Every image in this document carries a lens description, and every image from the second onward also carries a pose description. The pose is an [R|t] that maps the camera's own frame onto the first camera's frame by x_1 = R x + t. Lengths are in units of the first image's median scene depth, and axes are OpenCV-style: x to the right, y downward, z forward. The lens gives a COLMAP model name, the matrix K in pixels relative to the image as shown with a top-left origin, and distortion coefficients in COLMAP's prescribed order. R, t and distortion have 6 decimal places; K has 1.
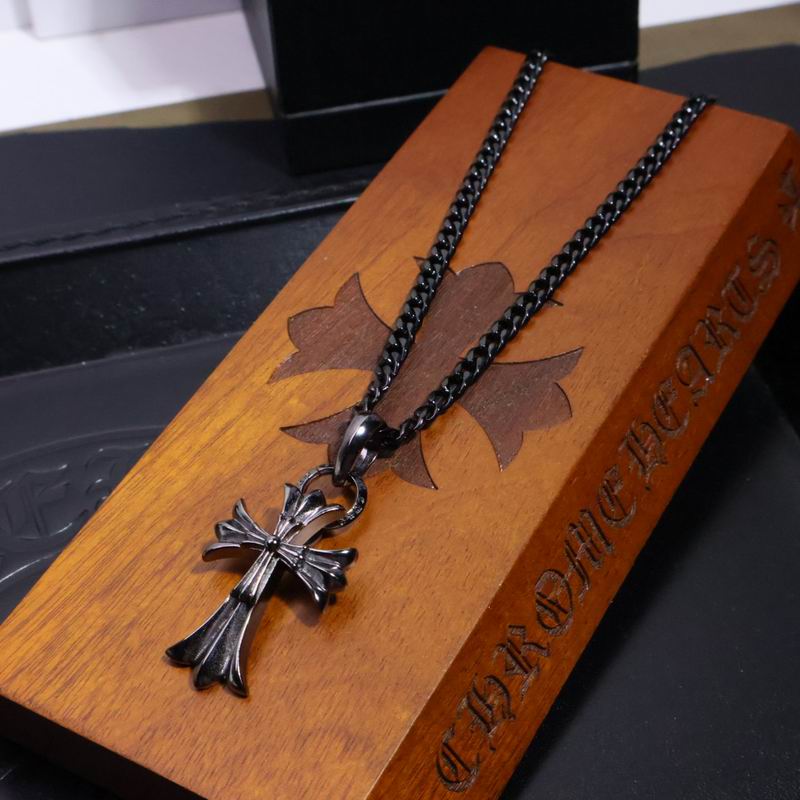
lens RADIAL K [[1728.8, 0, 400.0], [0, 1728.8, 400.0], [0, 0, 1]] dist [0.034436, -0.030611]
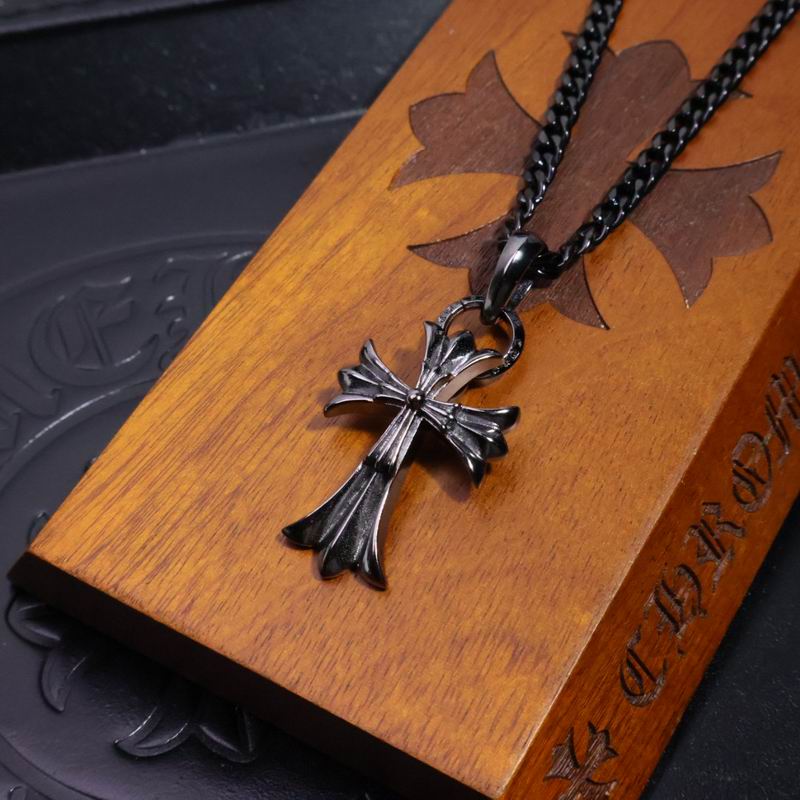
lens RADIAL K [[1728.8, 0, 400.0], [0, 1728.8, 400.0], [0, 0, 1]] dist [0.034436, -0.030611]
pose [[0.999742, 0.015194, 0.016855, -0.090410], [-0.017407, 0.989990, 0.140062, -0.027657], [-0.014558, -0.140319, 0.989999, 0.198100]]
